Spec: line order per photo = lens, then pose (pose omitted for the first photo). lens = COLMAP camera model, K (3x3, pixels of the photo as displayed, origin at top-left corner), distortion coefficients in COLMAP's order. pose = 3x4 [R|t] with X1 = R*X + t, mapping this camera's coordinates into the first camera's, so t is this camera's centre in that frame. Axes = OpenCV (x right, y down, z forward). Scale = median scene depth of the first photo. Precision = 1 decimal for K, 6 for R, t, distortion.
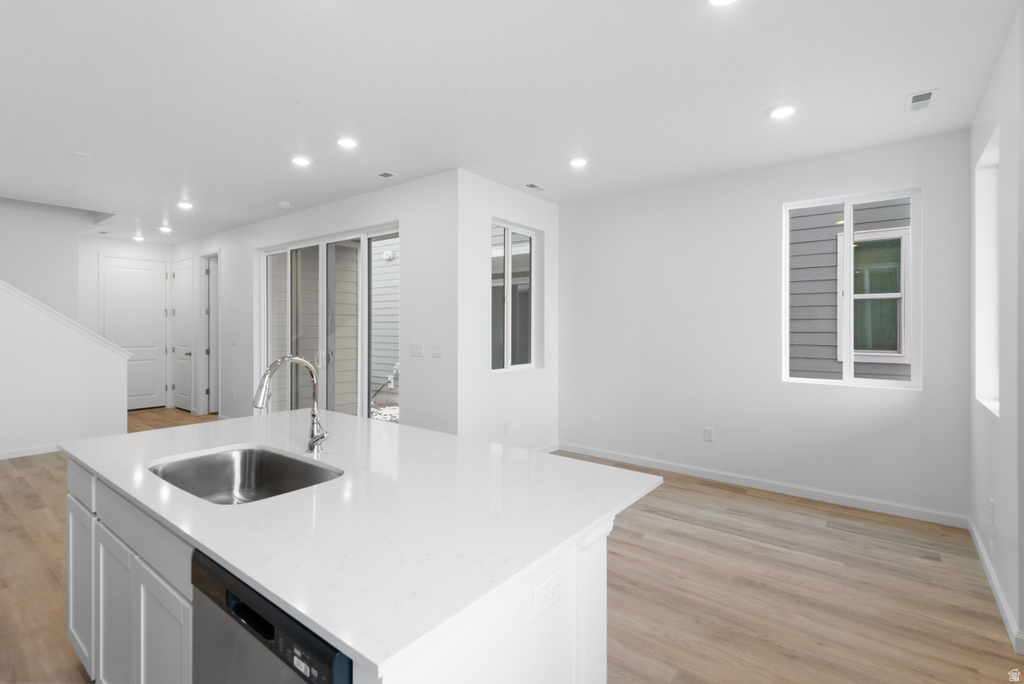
lens RADIAL K [[478.6, 0, 515.9], [0, 478.6, 324.6], [0, 0, 1]] dist [0.002689, 0.000235]
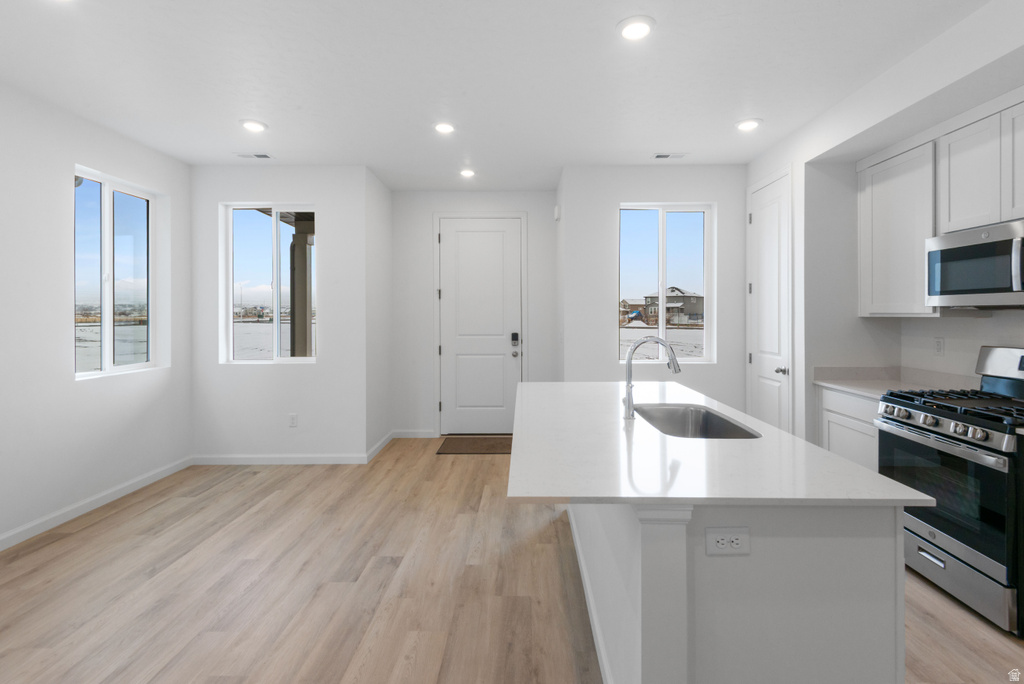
lens RADIAL K [[478.6, 0, 515.9], [0, 478.6, 324.6], [0, 0, 1]] dist [0.002689, 0.000235]
pose [[-0.601953, -0.022207, 0.798223, -0.729472], [-0.007518, 0.999727, 0.022143, -0.002069], [-0.798496, 0.007329, -0.601955, 1.182883]]
